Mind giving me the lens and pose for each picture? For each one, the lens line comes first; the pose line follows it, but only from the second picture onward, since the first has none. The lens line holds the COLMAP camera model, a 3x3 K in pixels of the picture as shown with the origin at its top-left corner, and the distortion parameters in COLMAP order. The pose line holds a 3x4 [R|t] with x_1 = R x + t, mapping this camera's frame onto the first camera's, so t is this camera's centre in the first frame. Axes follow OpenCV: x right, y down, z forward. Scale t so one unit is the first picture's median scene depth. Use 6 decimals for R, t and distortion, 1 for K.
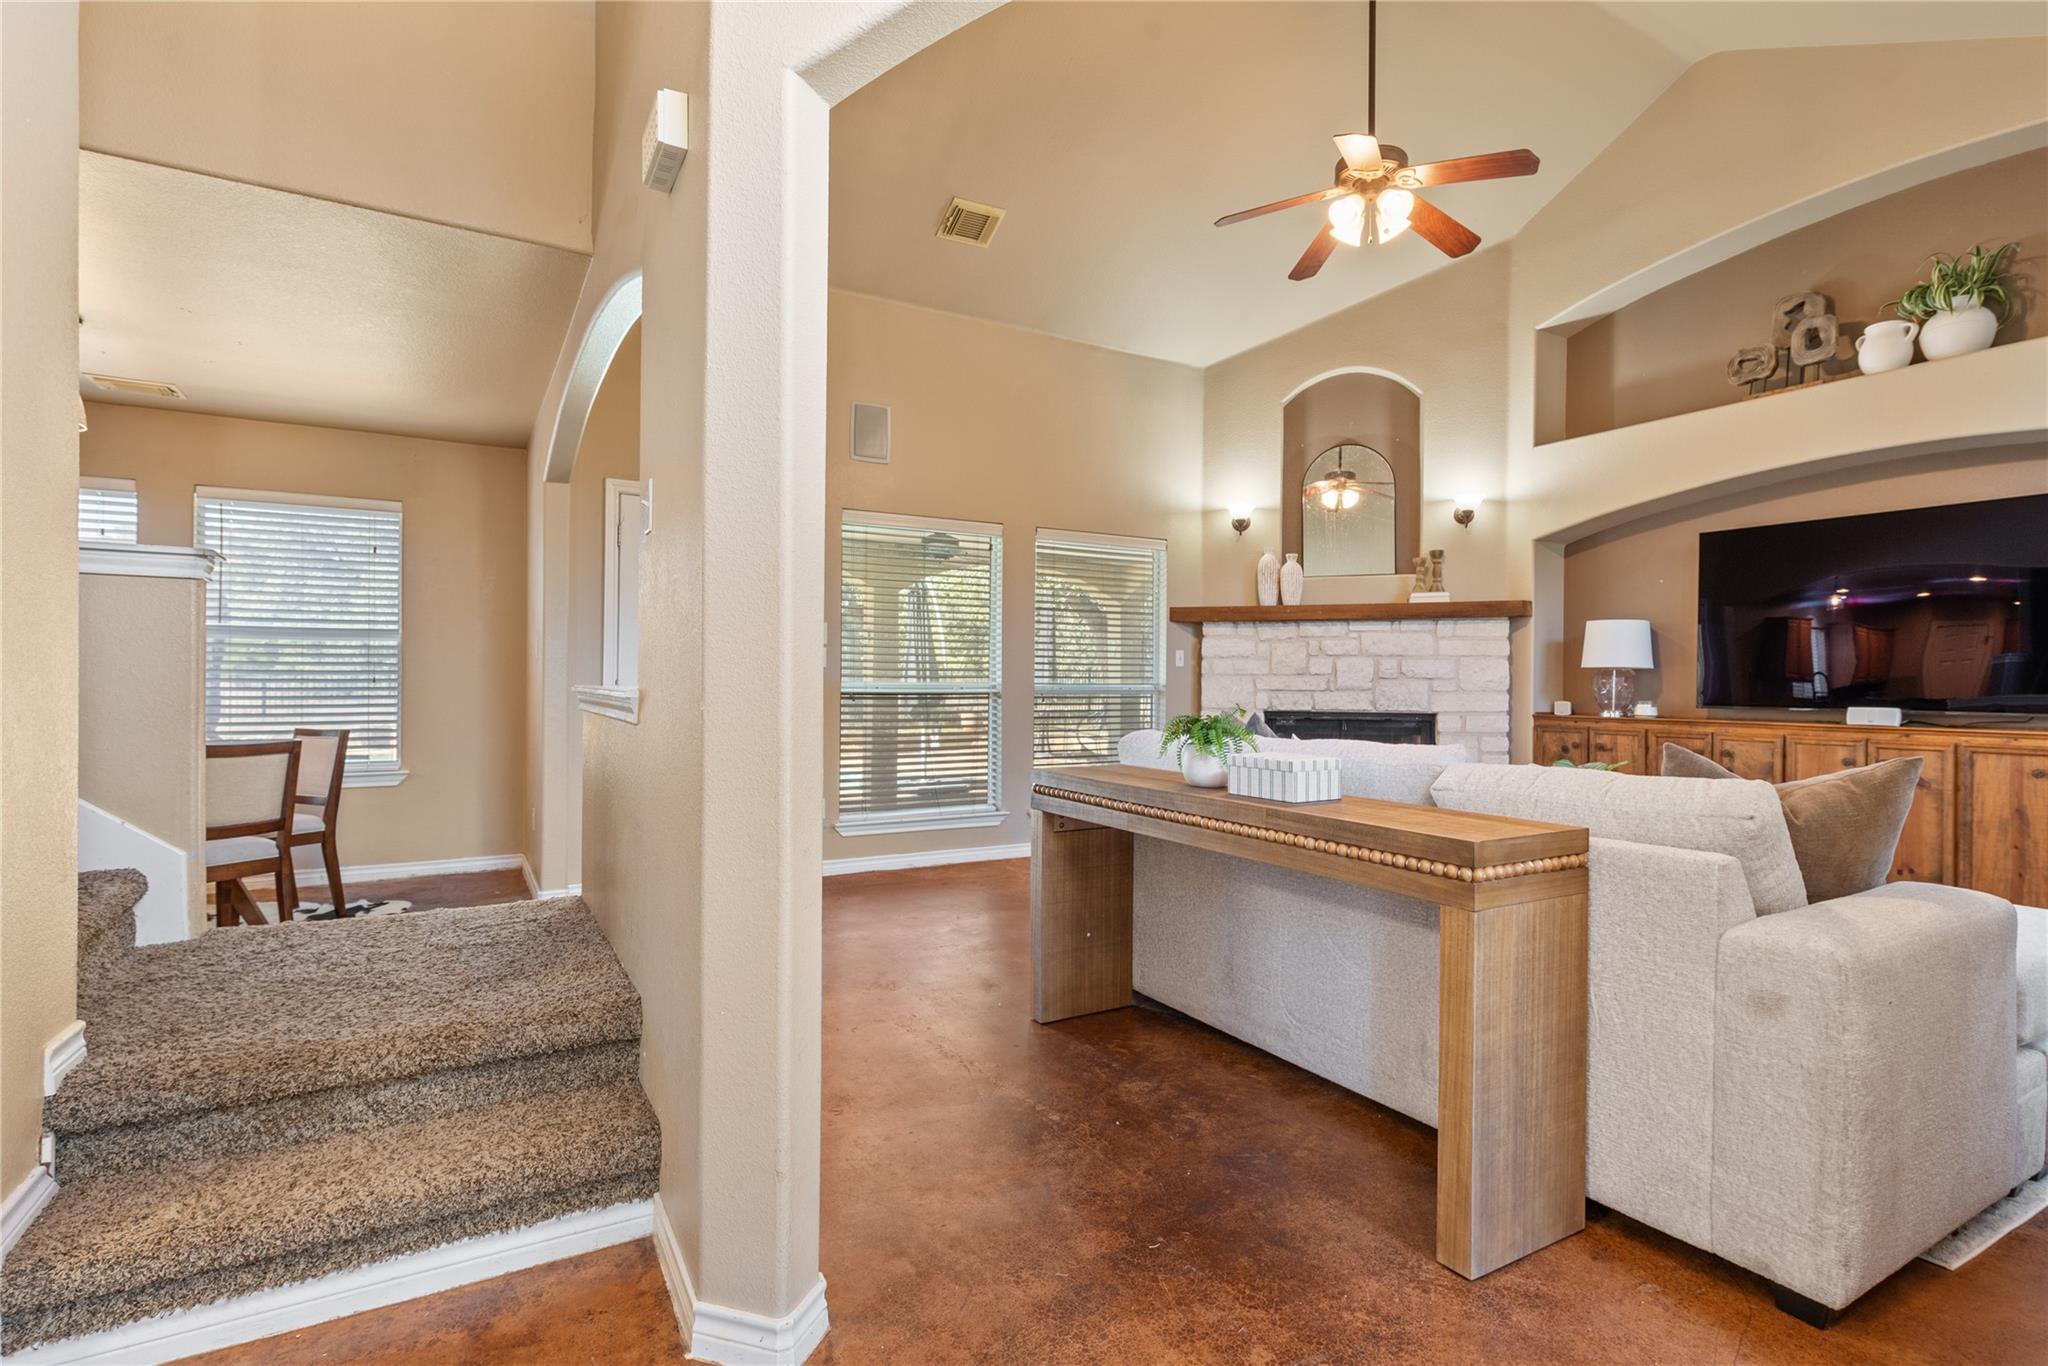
lens RADIAL K [[981.3, 0, 1033.4], [0, 981.3, 687.9], [0, 0, 1]] dist [0.005554, -0.005331]
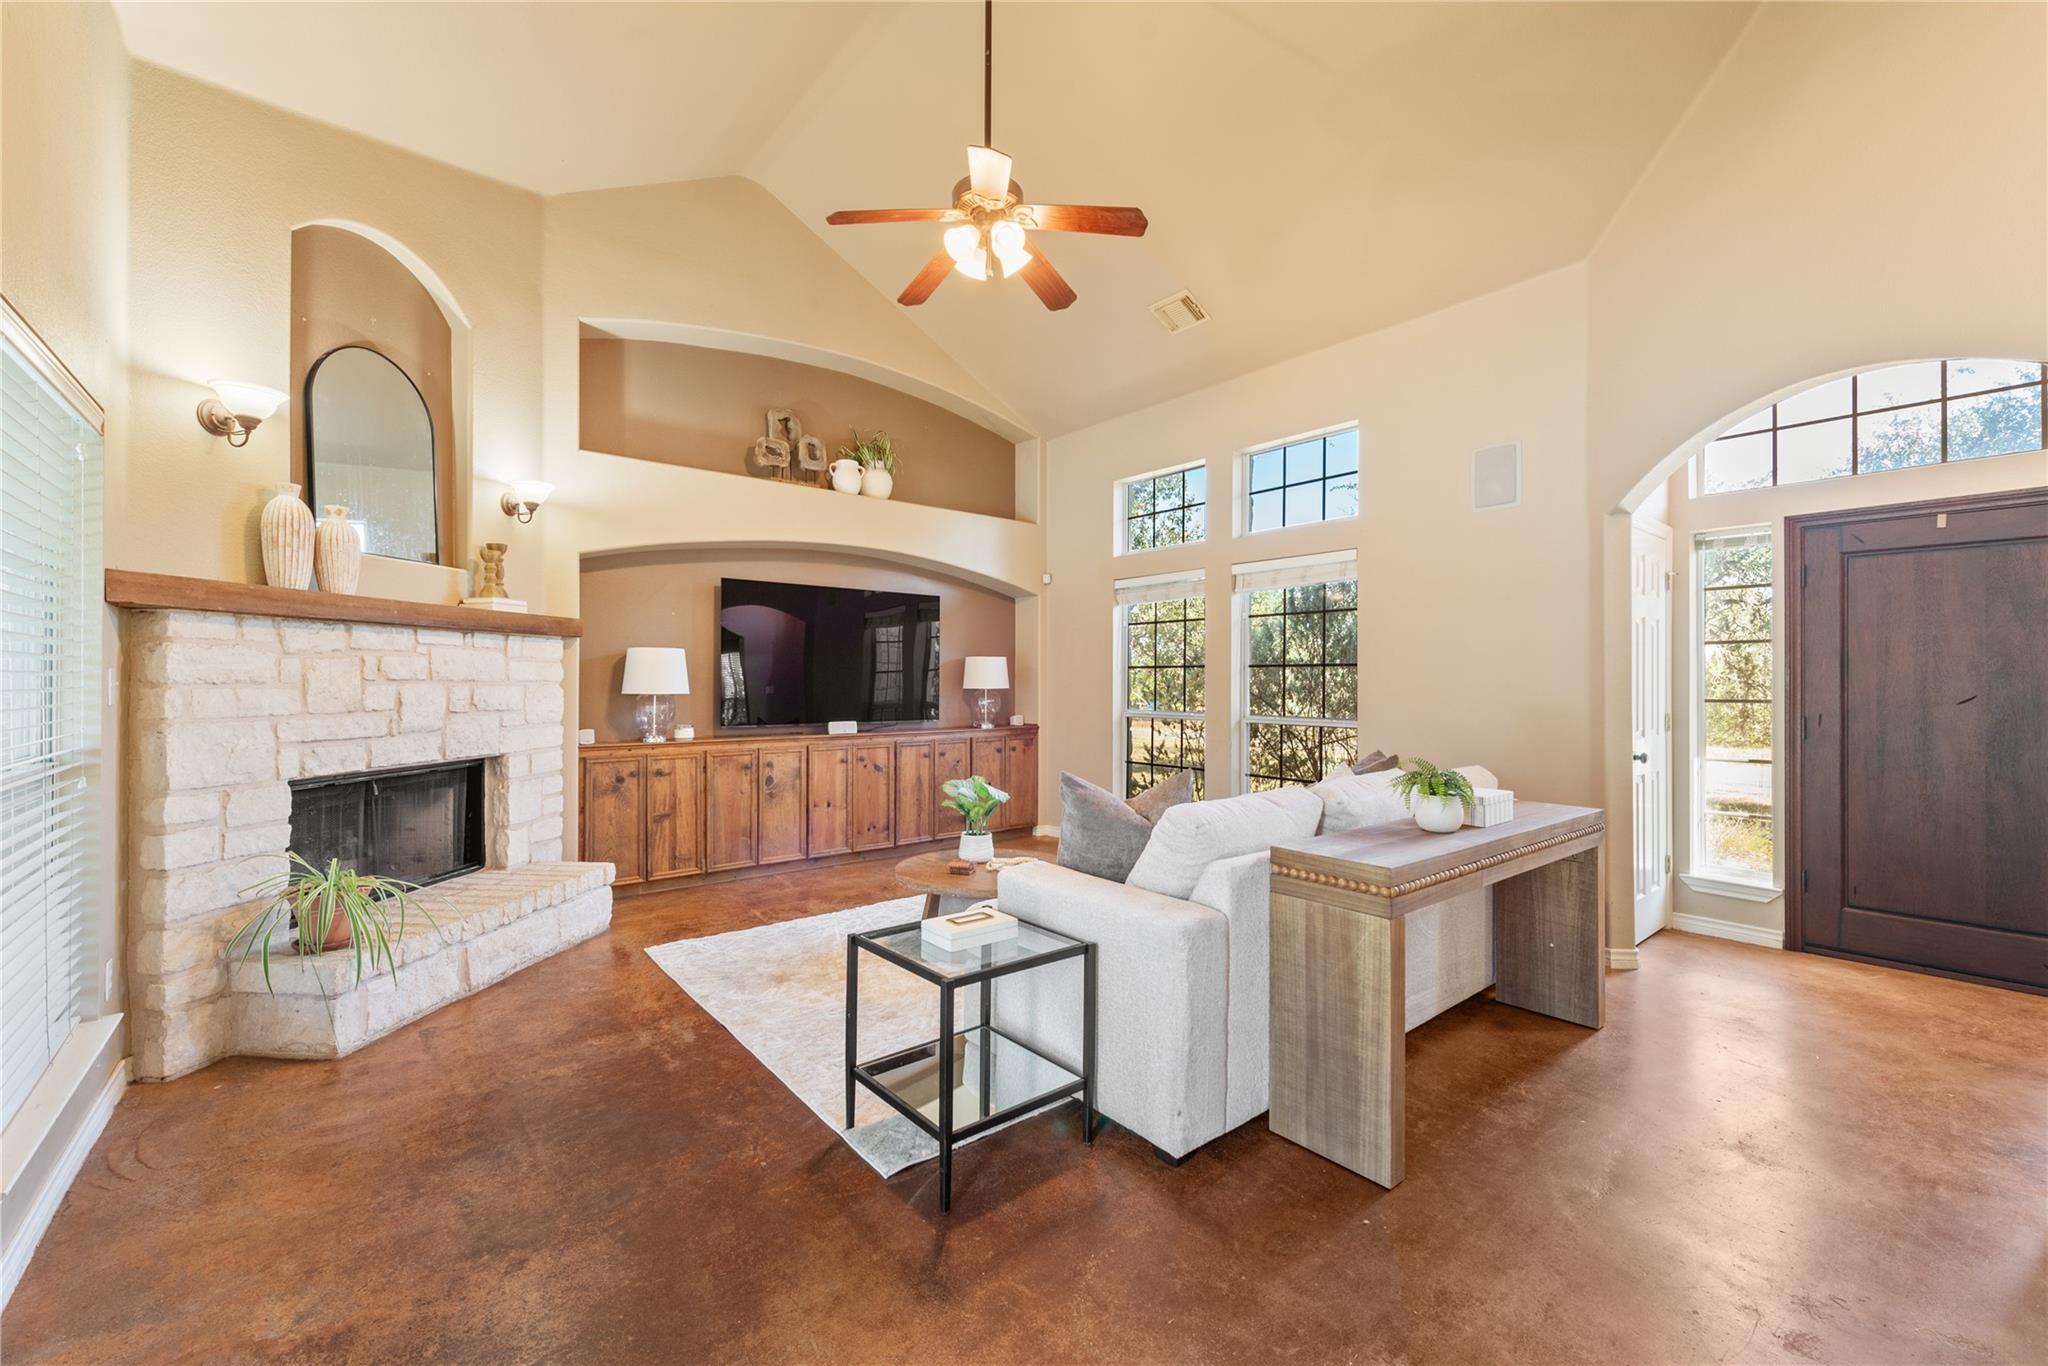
lens RADIAL K [[828.1, 0, 1037.9], [0, 828.1, 676.2], [0, 0, 1]] dist [-0.000768, -0.000642]
pose [[-0.175145, -0.002127, 0.984540, -0.316531], [0.000035, 0.999998, 0.002167, -0.038940], [-0.984543, 0.000414, -0.175144, 0.724677]]
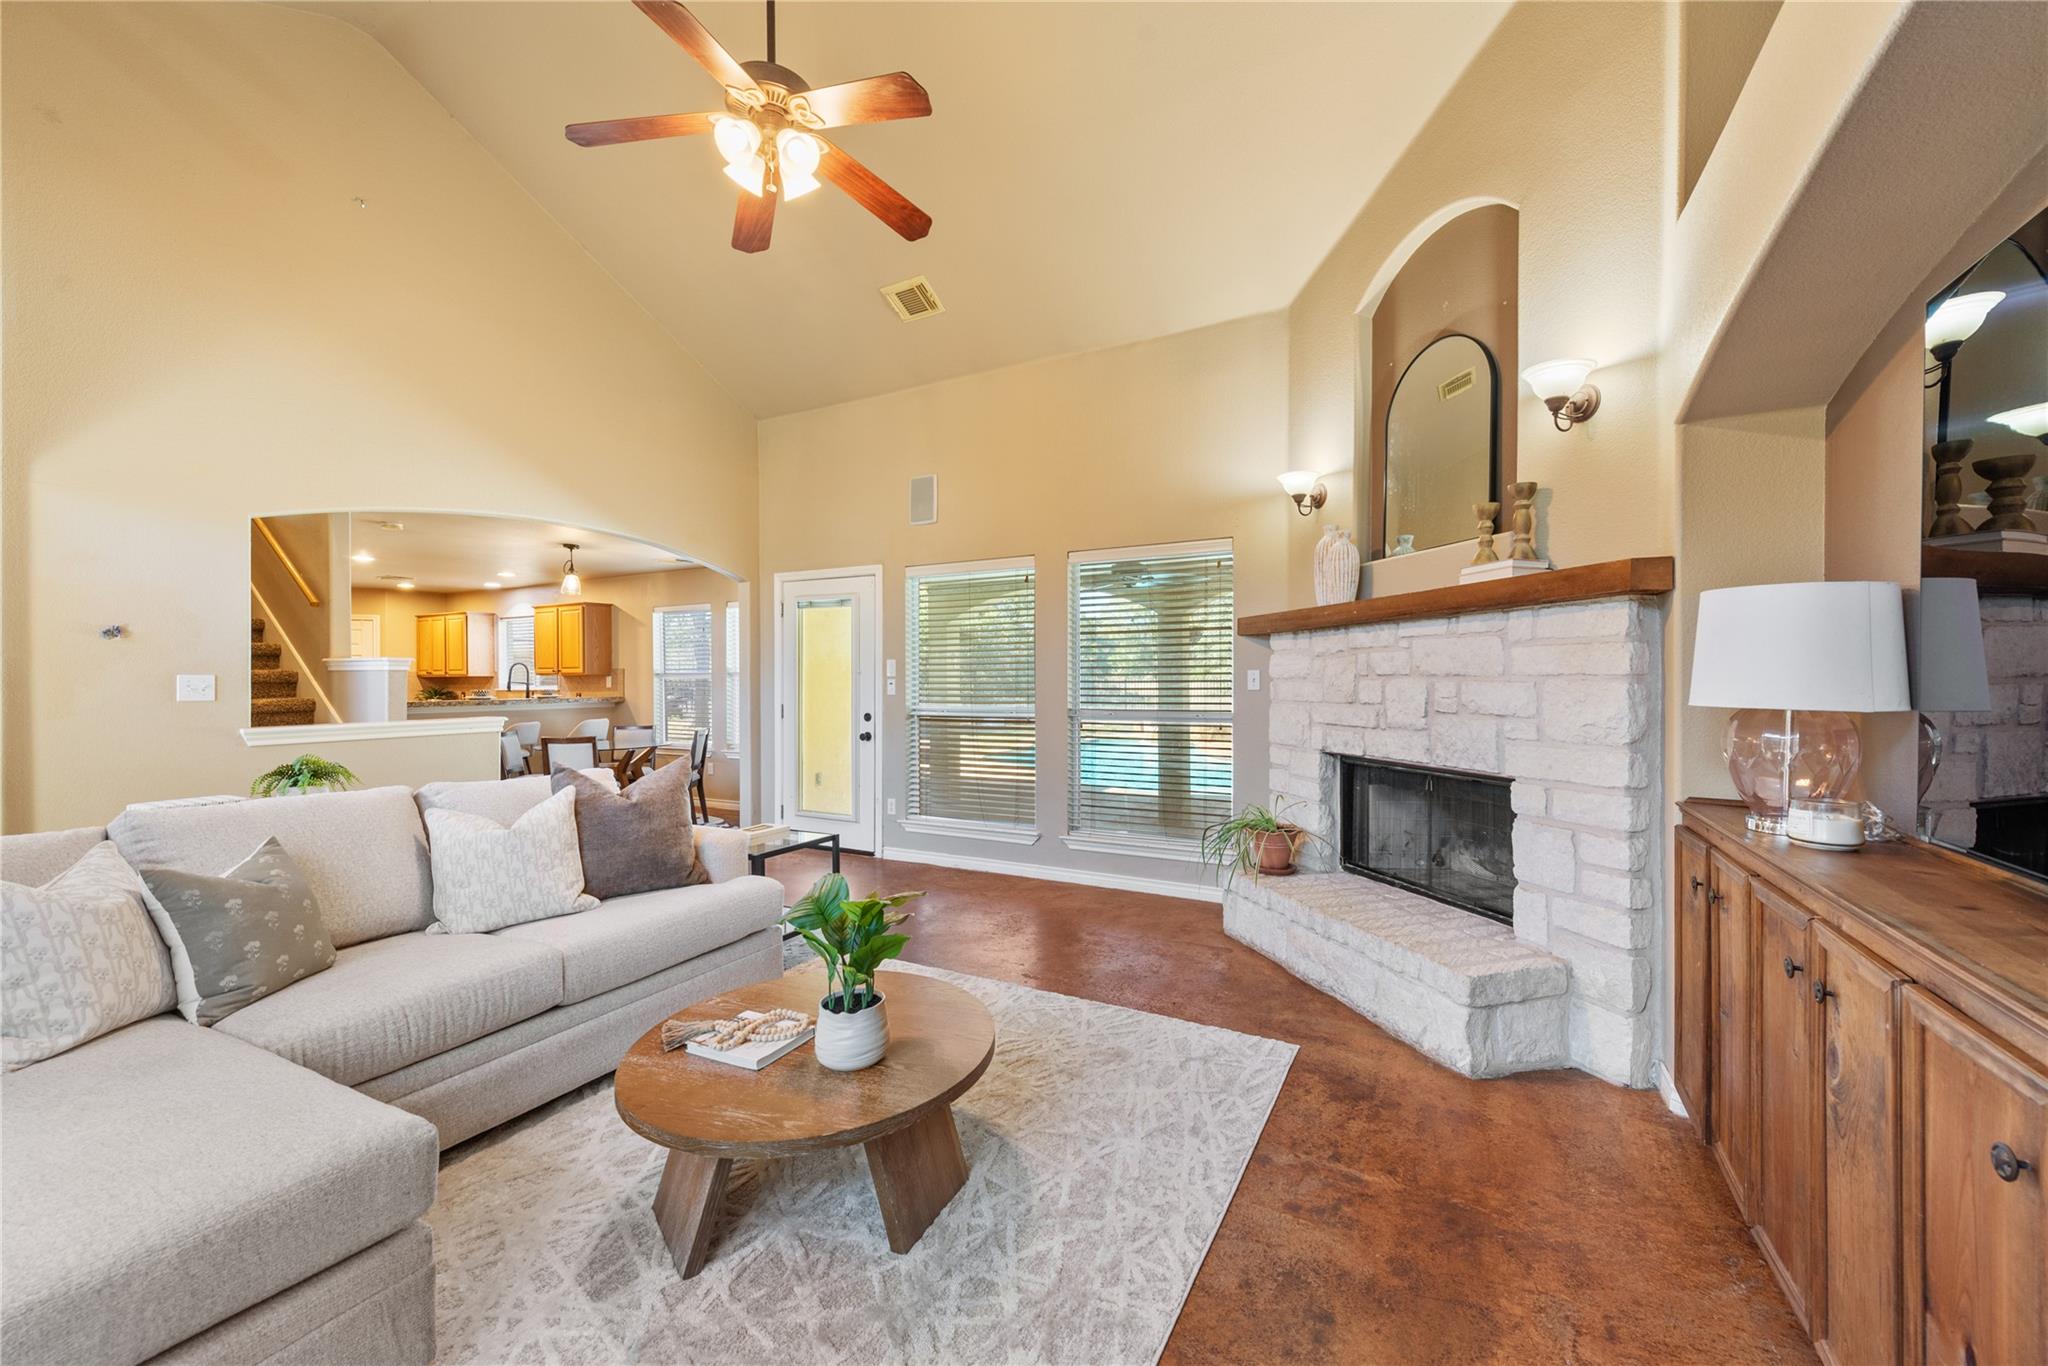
lens RADIAL K [[792.6, 0, 1034.7], [0, 792.6, 683.1], [0, 0, 1]] dist [0.002314, -0.000419]
pose [[0.531670, -0.005849, -0.846931, 0.670298], [0.008966, 0.999959, -0.001277, -0.031092], [0.846904, -0.006915, 0.531701, 0.550738]]
